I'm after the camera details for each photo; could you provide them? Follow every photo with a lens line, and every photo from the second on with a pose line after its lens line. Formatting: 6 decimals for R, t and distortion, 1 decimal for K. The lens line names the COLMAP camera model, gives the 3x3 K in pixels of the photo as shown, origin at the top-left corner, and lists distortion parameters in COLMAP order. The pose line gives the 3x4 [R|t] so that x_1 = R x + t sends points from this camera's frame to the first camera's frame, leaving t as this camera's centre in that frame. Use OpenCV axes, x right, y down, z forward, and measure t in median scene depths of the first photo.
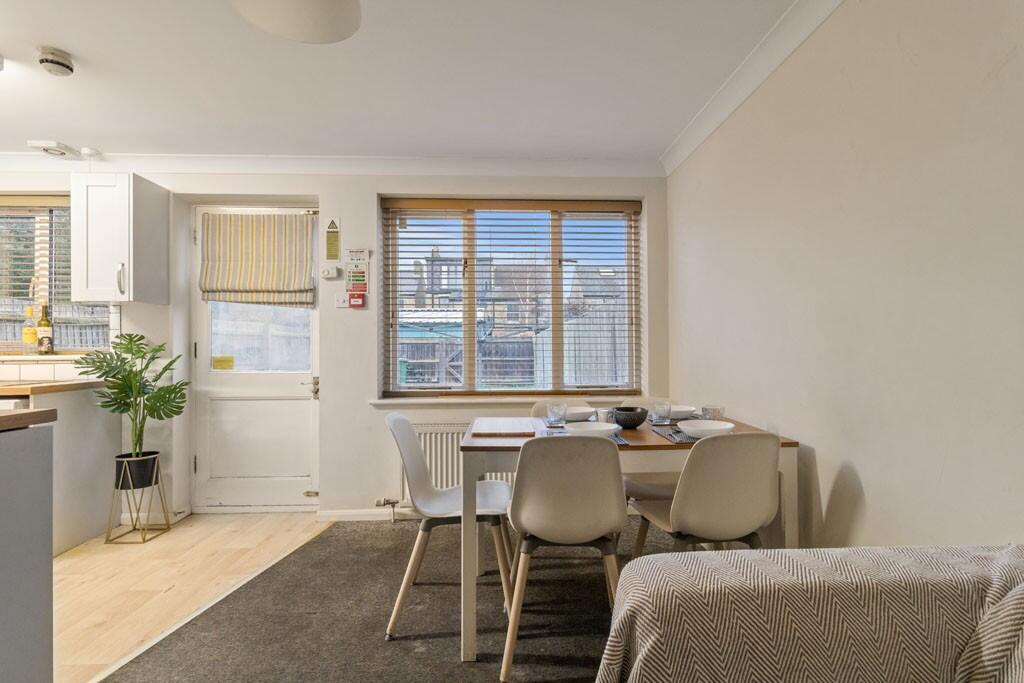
lens RADIAL K [[492.5, 0, 516.6], [0, 492.5, 347.7], [0, 0, 1]] dist [-0.001279, -0.000331]
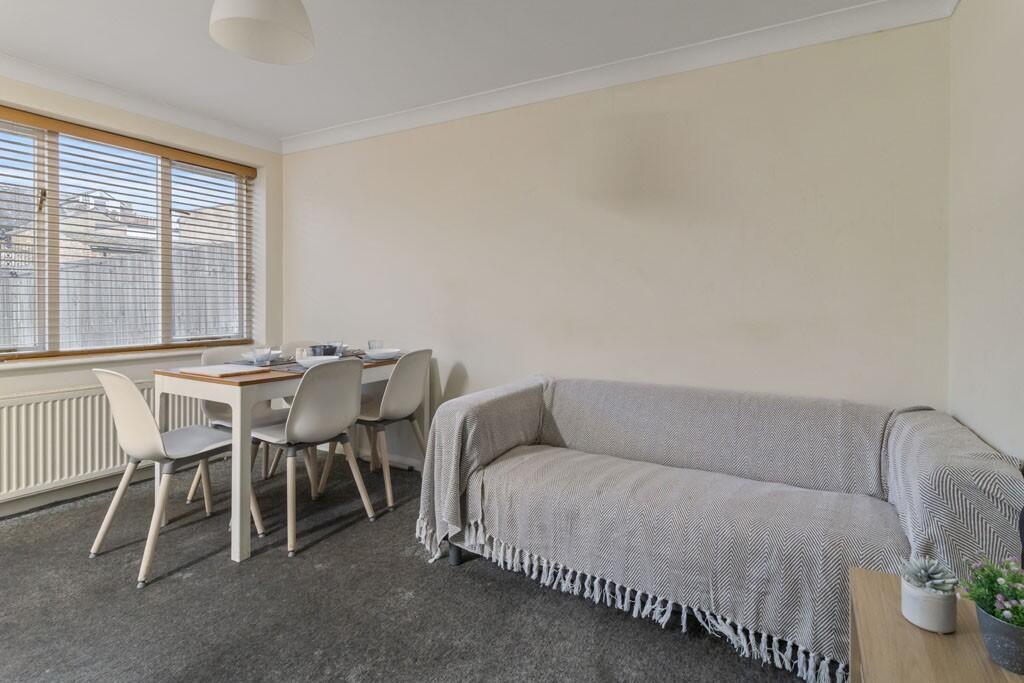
lens RADIAL K [[517.7, 0, 512.9], [0, 517.7, 303.5], [0, 0, 1]] dist [-0.000775, -0.000170]
pose [[0.539234, 0.004800, 0.842142, -0.374298], [-0.007893, 0.999969, -0.000646, 0.001829], [-0.842119, -0.006299, 0.539255, -0.107828]]
